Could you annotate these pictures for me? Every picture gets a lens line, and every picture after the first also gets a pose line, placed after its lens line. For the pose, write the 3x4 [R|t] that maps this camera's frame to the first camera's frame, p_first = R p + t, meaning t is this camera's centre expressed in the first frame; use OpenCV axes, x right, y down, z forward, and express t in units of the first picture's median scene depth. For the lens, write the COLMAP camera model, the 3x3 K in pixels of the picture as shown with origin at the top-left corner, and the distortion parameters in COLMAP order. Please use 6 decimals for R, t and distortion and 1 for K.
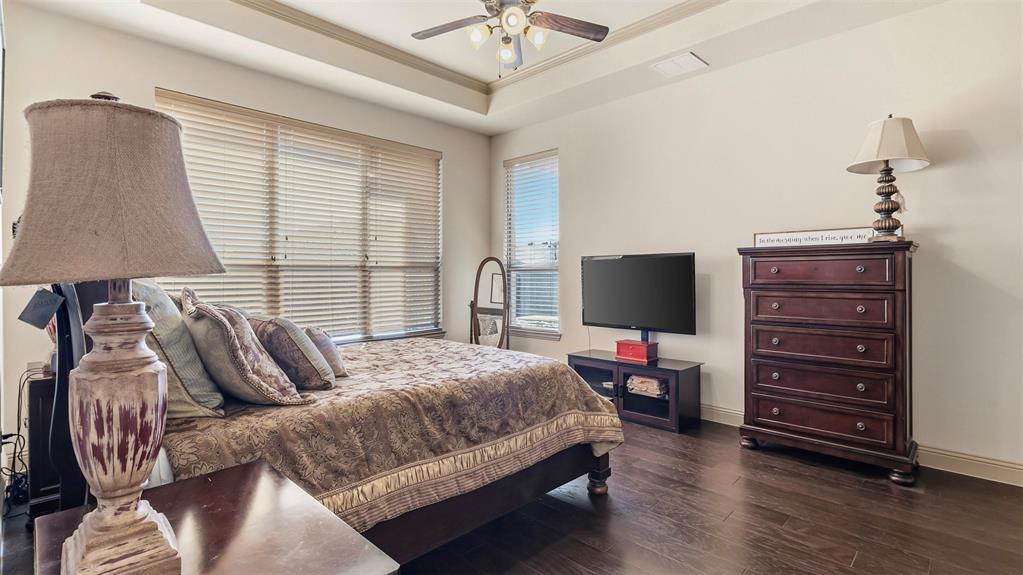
lens RADIAL K [[474.6, 0, 518.8], [0, 474.6, 286.7], [0, 0, 1]] dist [0.001595, 0.000070]
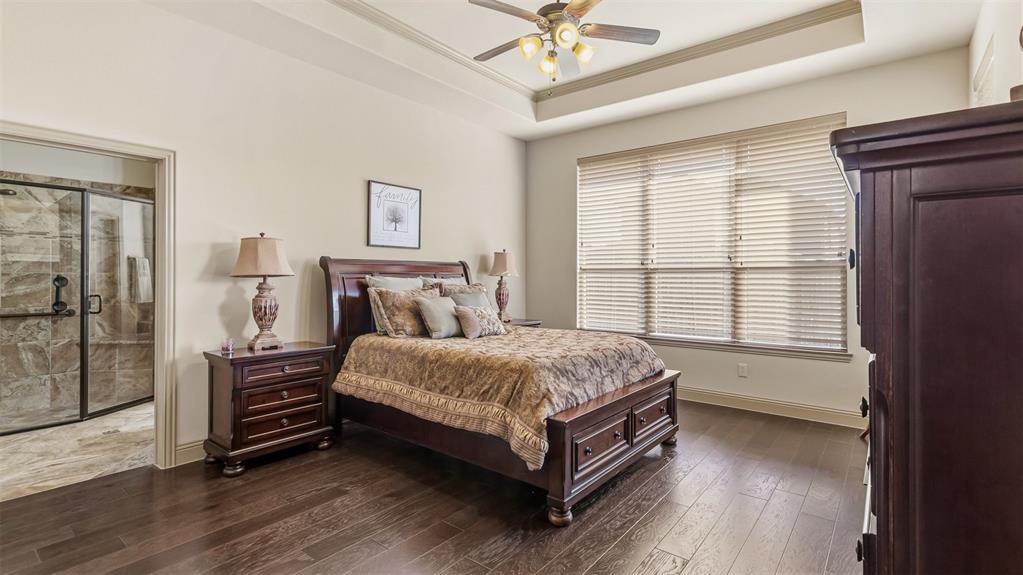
lens RADIAL K [[474.6, 0, 518.7], [0, 474.6, 281.2], [0, 0, 1]] dist [0.001595, 0.000070]
pose [[0.114980, 0.006119, -0.993349, 0.653677], [-0.031243, 0.999509, 0.002541, -0.005437], [0.992876, 0.030743, 0.115114, 0.519212]]
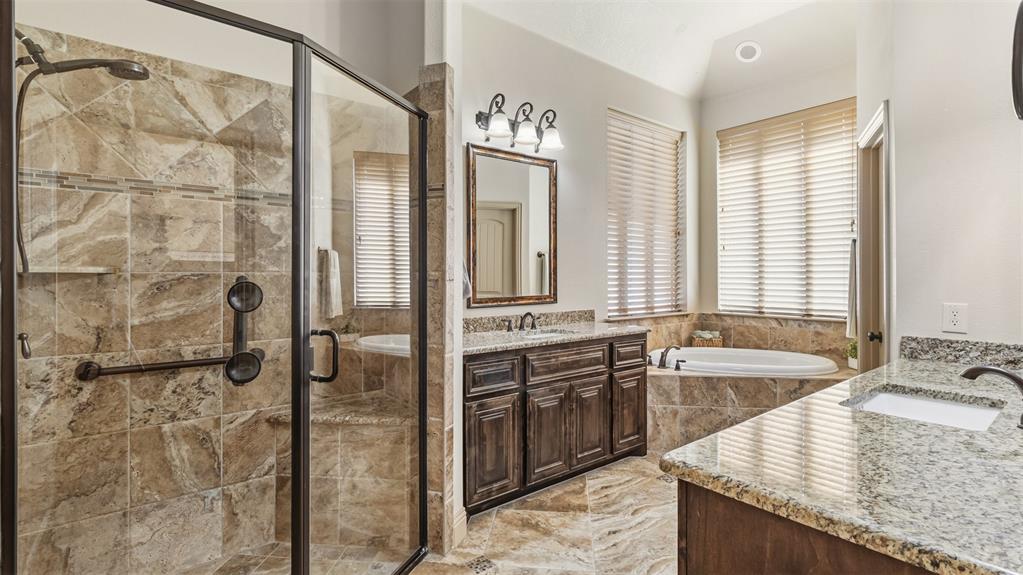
lens RADIAL K [[474.6, 0, 511.5], [0, 474.6, 279.6], [0, 0, 1]] dist [0.001595, 0.000070]
pose [[-0.113394, 0.004147, -0.993541, 0.386124], [-0.023380, 0.999703, 0.006841, -0.000254], [0.993275, 0.024004, -0.113264, 0.310487]]
